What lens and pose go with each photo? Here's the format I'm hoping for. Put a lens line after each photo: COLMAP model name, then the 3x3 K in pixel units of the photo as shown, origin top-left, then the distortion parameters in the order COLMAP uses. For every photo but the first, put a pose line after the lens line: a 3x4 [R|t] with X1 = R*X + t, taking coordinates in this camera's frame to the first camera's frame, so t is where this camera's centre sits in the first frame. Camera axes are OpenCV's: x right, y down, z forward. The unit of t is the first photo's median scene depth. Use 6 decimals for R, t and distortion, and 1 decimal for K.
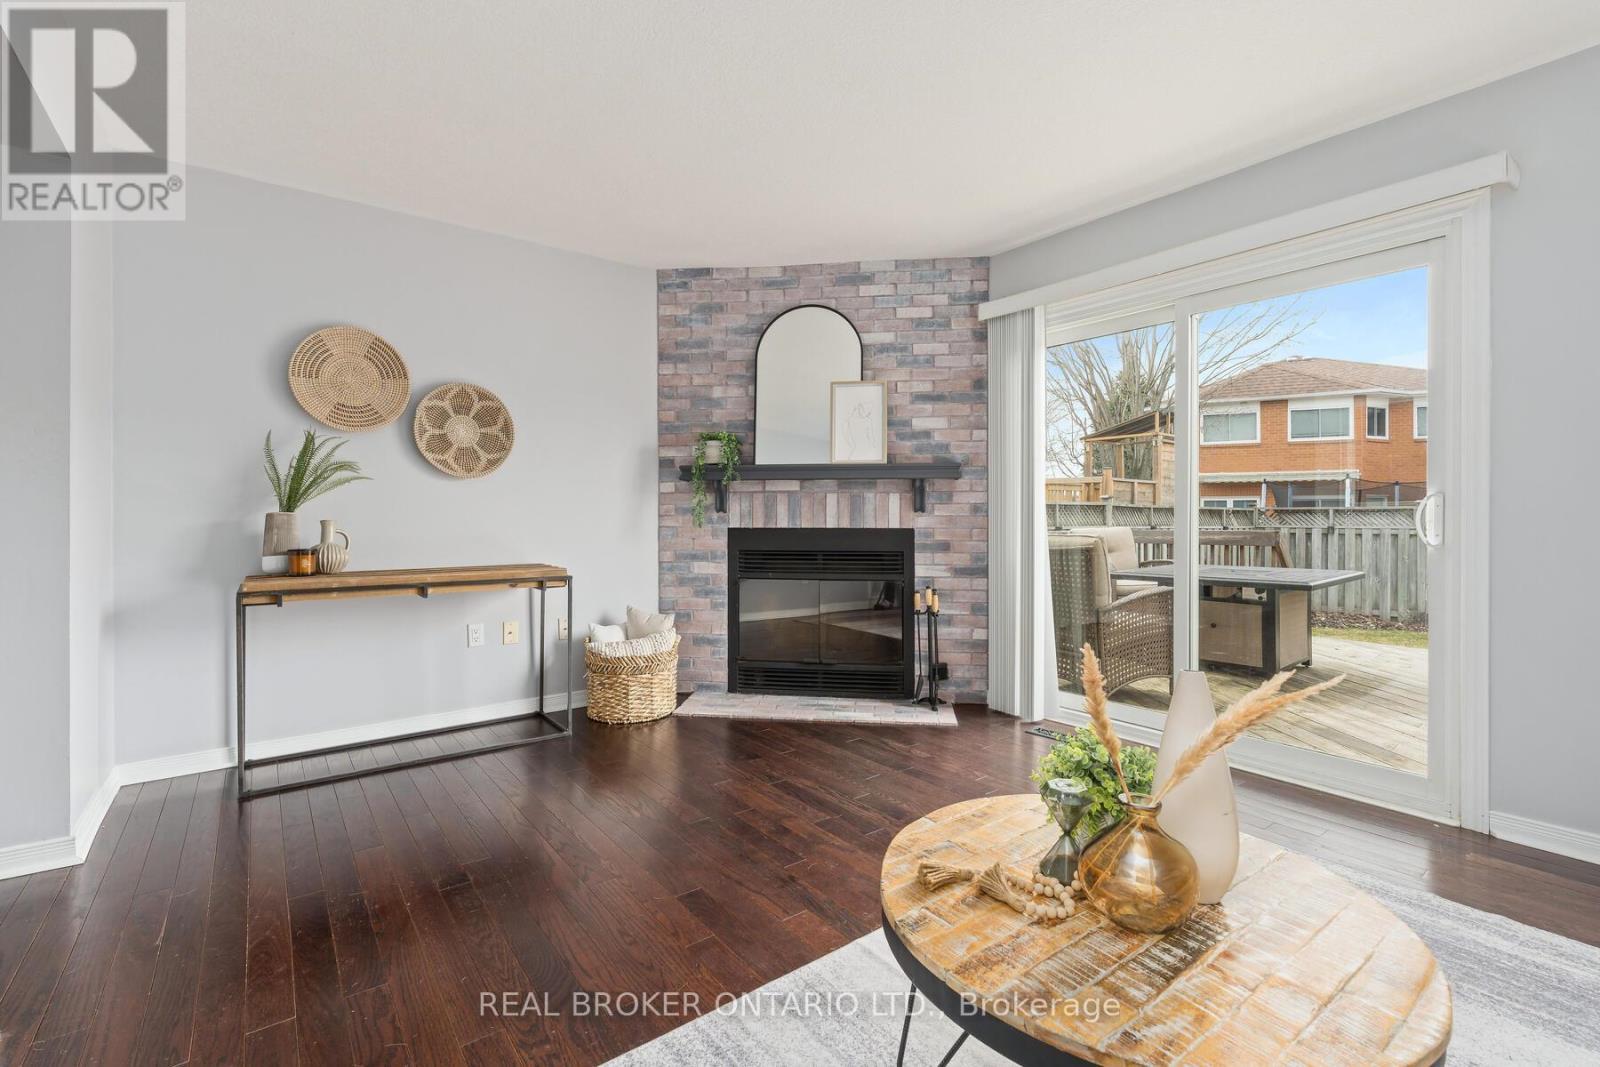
lens RADIAL K [[712.5, 0, 798.7], [0, 712.5, 520.3], [0, 0, 1]] dist [-0.002116, -0.000185]
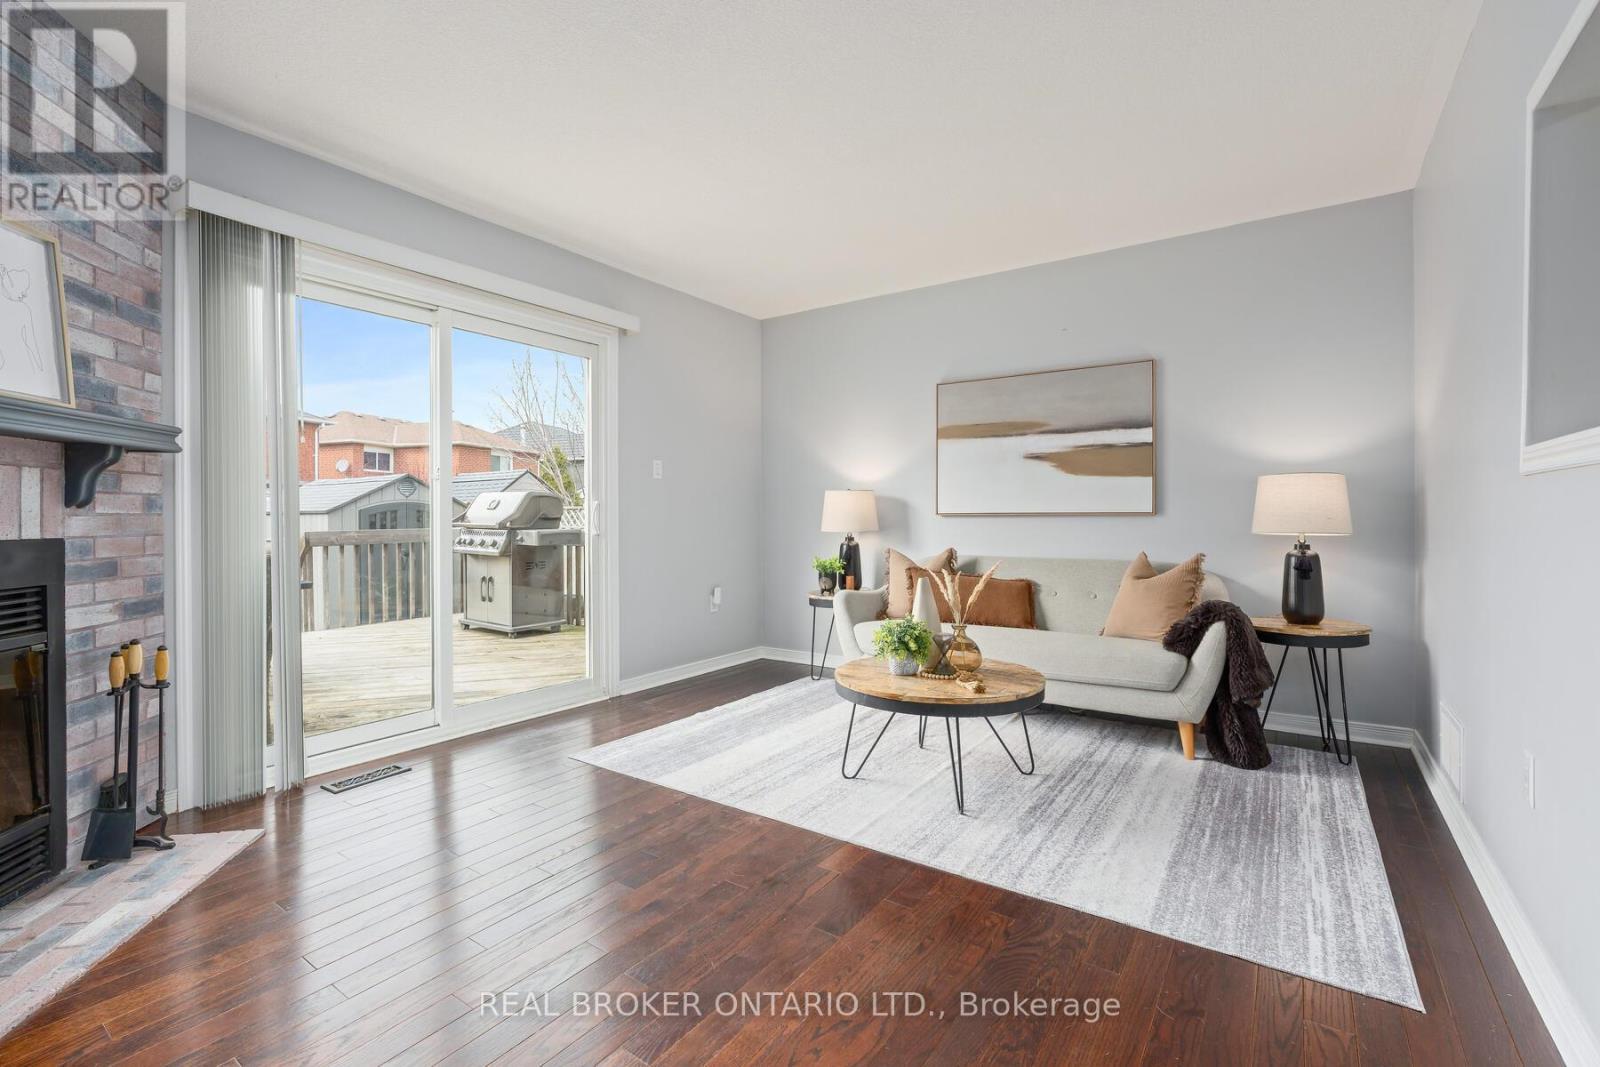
lens RADIAL K [[712.5, 0, 800.3], [0, 712.5, 526.2], [0, 0, 1]] dist [-0.002116, -0.000185]
pose [[-0.305817, -0.010720, 0.952030, -0.496942], [0.011098, 0.999829, 0.014823, 0.000811], [-0.952026, 0.015099, -0.305646, 0.652948]]
